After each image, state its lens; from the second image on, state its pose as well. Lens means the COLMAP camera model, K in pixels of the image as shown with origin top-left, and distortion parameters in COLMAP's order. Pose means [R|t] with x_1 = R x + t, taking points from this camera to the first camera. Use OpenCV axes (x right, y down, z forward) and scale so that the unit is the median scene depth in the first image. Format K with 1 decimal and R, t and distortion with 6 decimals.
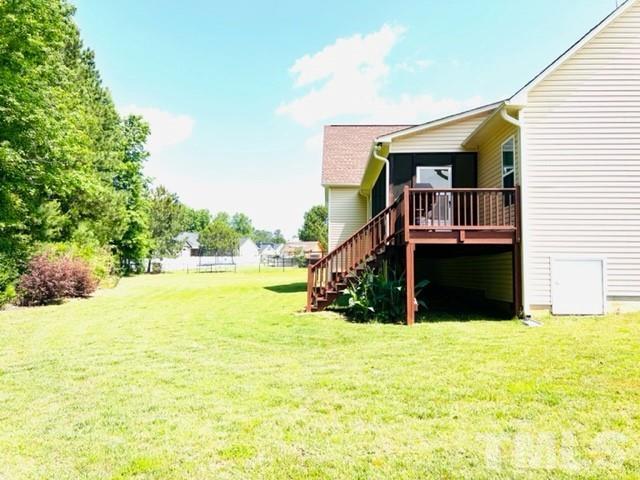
lens RADIAL K [[481.9, 0, 320.0], [0, 481.9, 240.0], [0, 0, 1]] dist [0.098253, -0.137873]
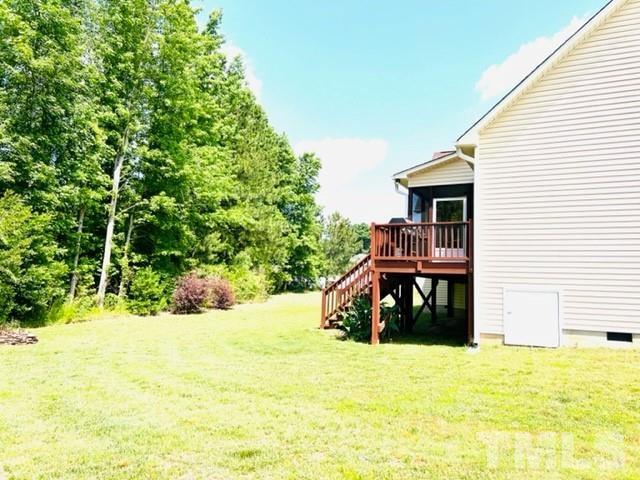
lens RADIAL K [[481.9, 0, 320.0], [0, 481.9, 240.0], [0, 0, 1]] dist [0.098253, -0.137873]
pose [[0.912303, -0.015629, -0.409217, 0.307222], [-0.000863, 0.999196, -0.040086, -0.013354], [0.409515, 0.036924, 0.911556, -0.053248]]
